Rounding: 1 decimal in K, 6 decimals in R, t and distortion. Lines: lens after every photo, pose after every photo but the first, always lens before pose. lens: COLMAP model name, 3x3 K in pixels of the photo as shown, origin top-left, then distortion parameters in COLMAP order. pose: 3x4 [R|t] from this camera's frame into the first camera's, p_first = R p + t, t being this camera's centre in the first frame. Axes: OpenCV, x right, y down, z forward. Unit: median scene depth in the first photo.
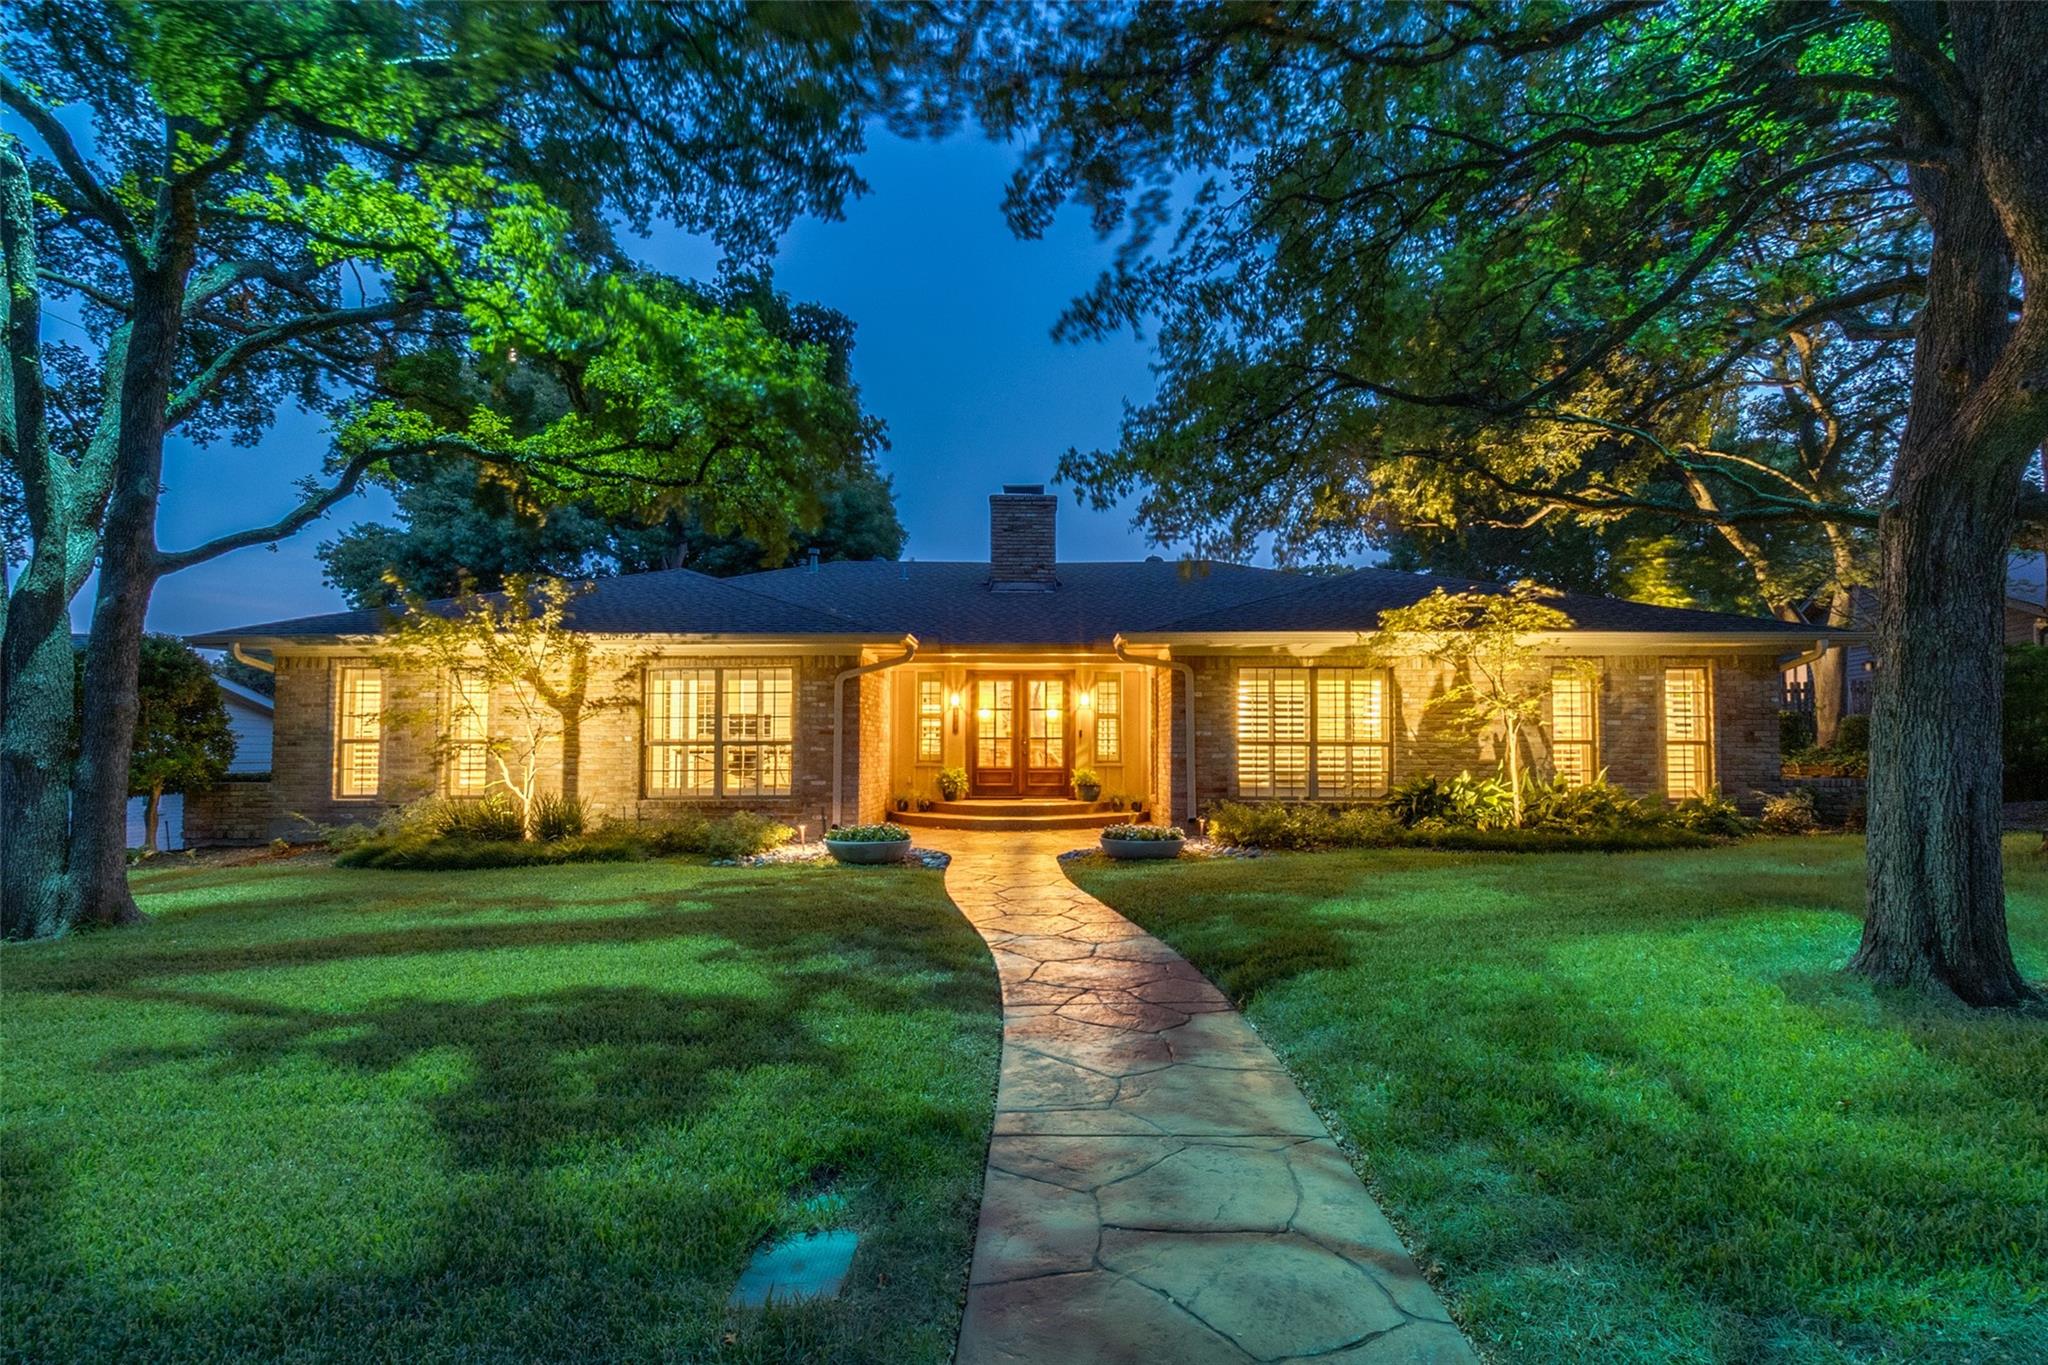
lens RADIAL K [[937.9, 0, 1056.8], [0, 937.9, 682.8], [0, 0, 1]] dist [0.057609, 0.000202]
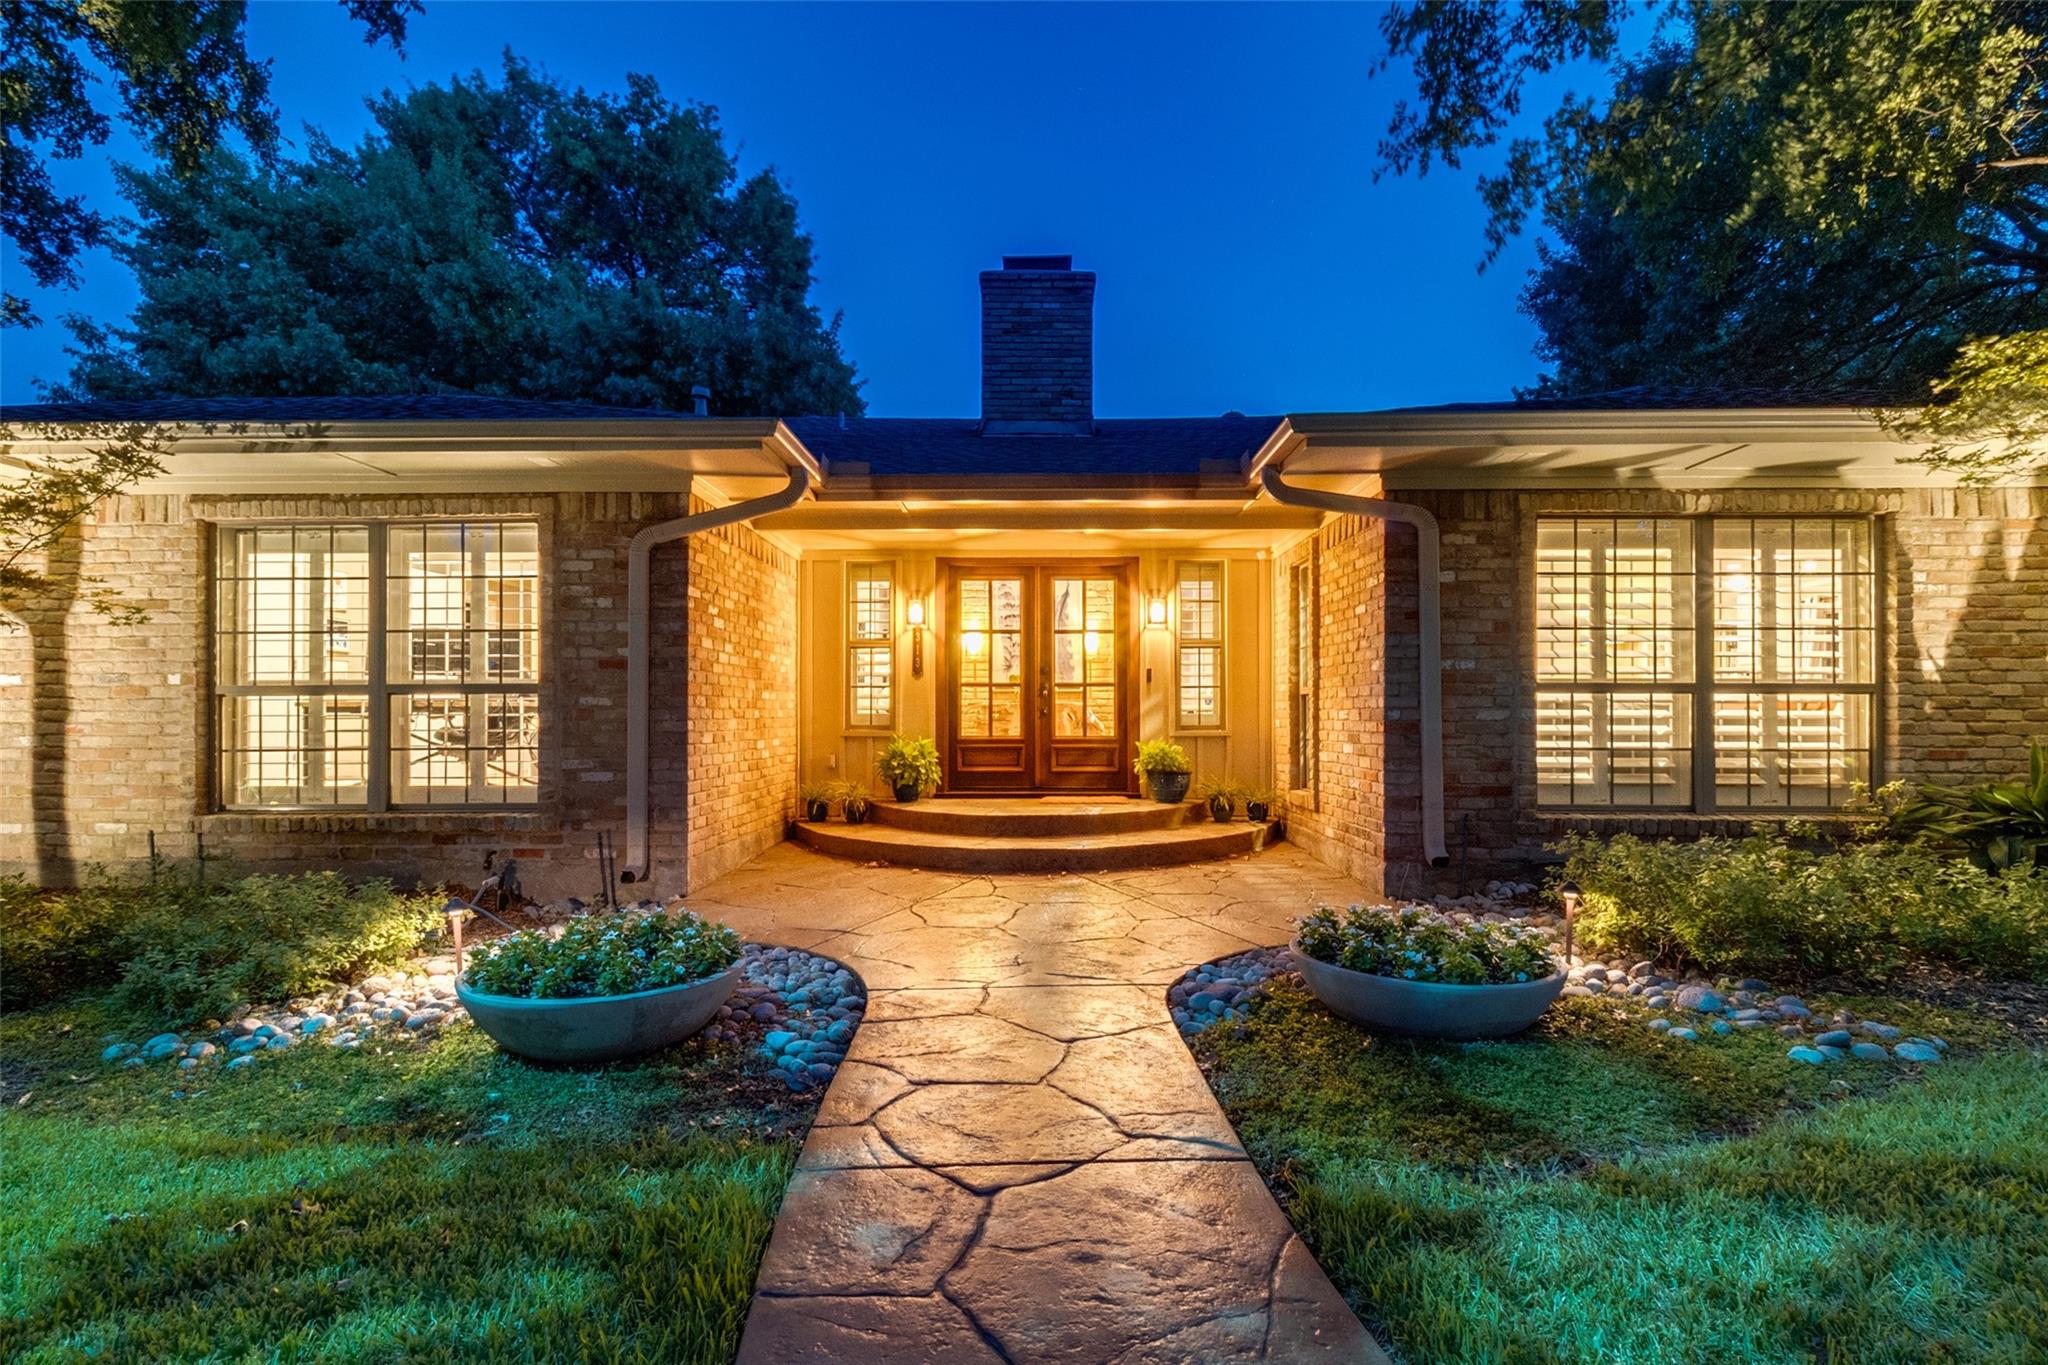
lens RADIAL K [[937.9, 0, 1056.8], [0, 937.9, 682.8], [0, 0, 1]] dist [0.057609, 0.000202]
pose [[0.999996, -0.001809, 0.002214, -0.032053], [0.001723, 0.999254, 0.038568, 0.041547], [-0.002282, -0.038564, 0.999254, 0.511589]]
